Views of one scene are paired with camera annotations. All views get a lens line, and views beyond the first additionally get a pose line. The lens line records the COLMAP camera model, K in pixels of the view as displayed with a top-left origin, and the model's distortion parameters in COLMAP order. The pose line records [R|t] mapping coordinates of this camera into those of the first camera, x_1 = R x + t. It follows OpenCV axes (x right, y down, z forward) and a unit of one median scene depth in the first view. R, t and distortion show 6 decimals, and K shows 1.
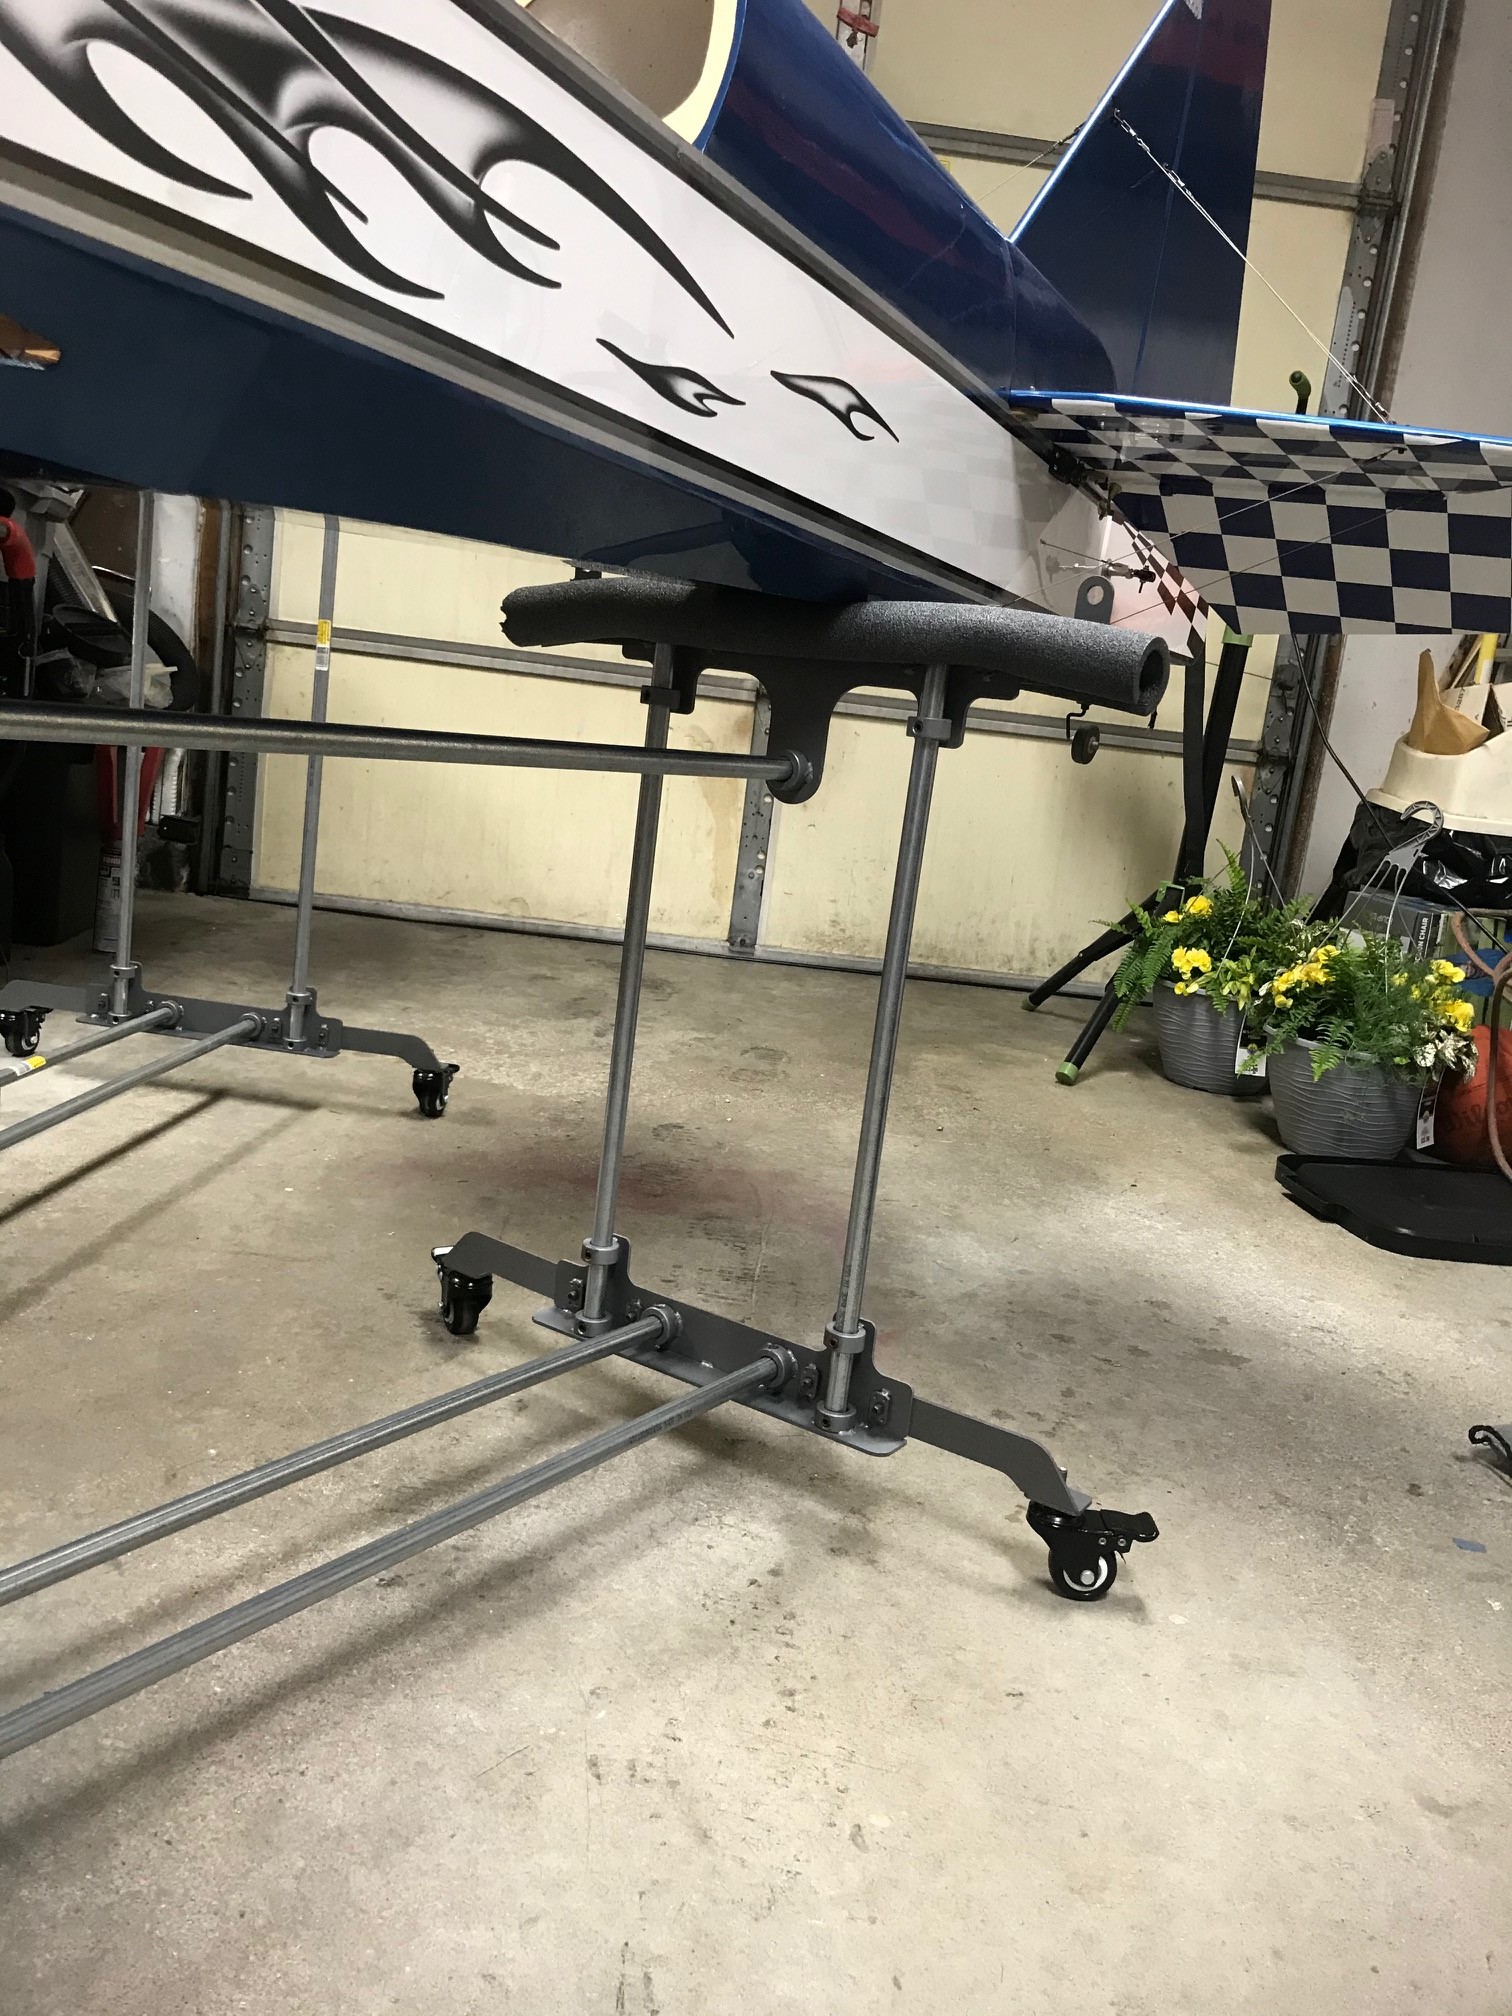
lens RADIAL K [[1642.8, 0, 753.5], [0, 1642.8, 997.6], [0, 0, 1]] dist [0.014990, -0.007133]
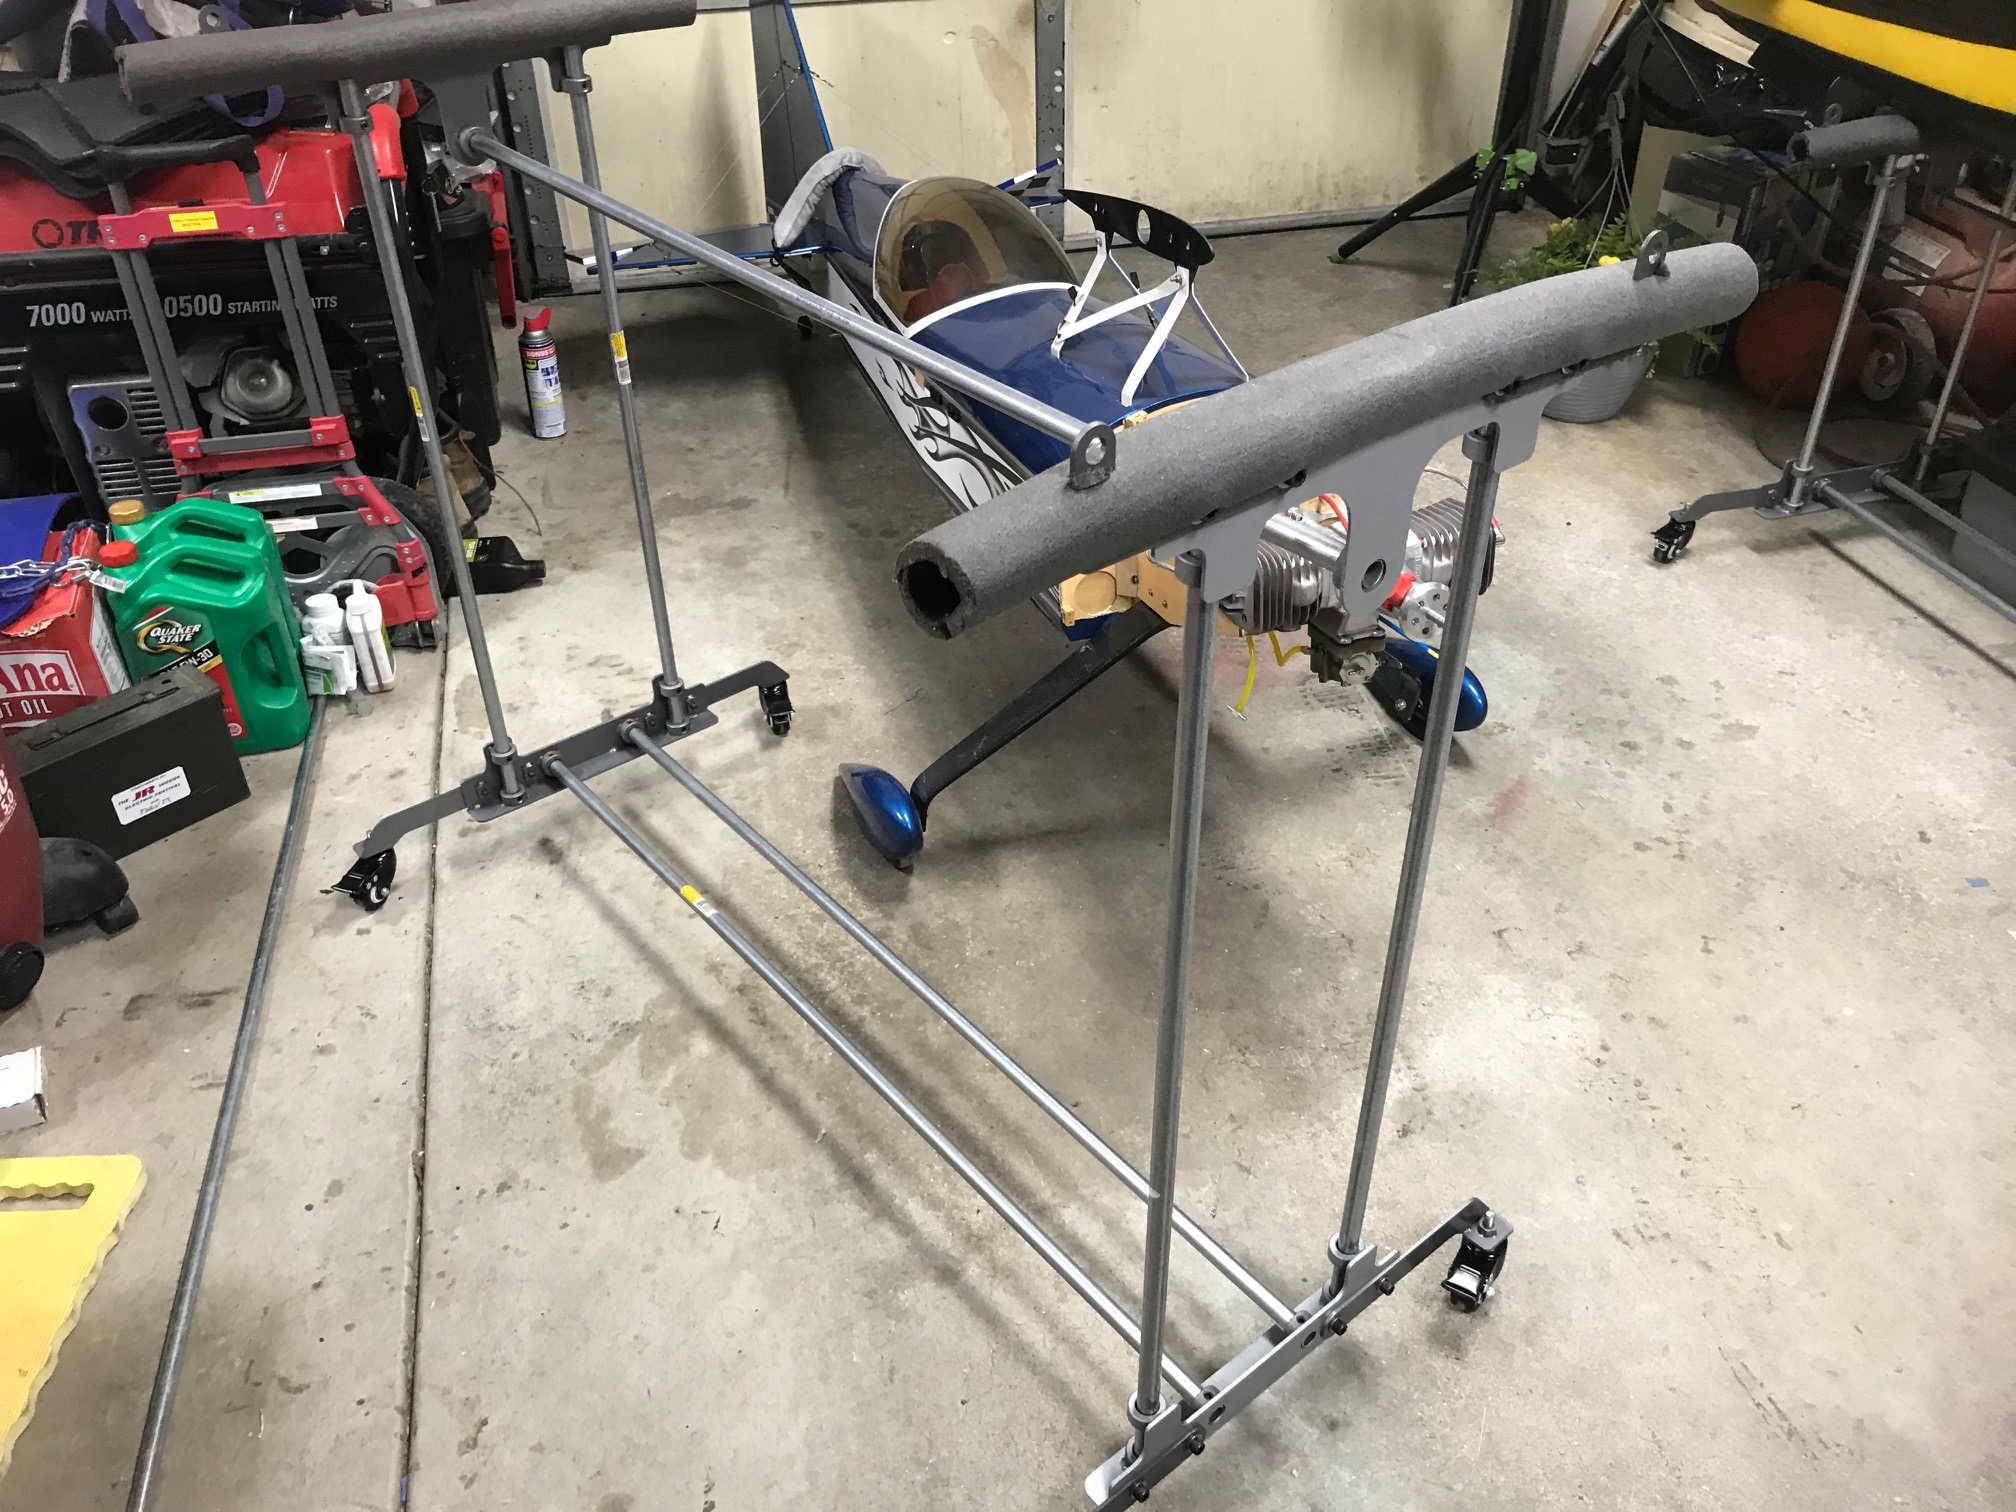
lens RADIAL K [[1641.4, 0, 1008.0], [0, 1641.4, 756.0], [0, 0, 1]] dist [-0.030989, 0.088456]
pose [[0.972870, -0.219431, 0.073313, -0.364304], [0.165578, 0.881709, 0.441784, -0.413025], [-0.161582, -0.417660, 0.894121, -0.101851]]
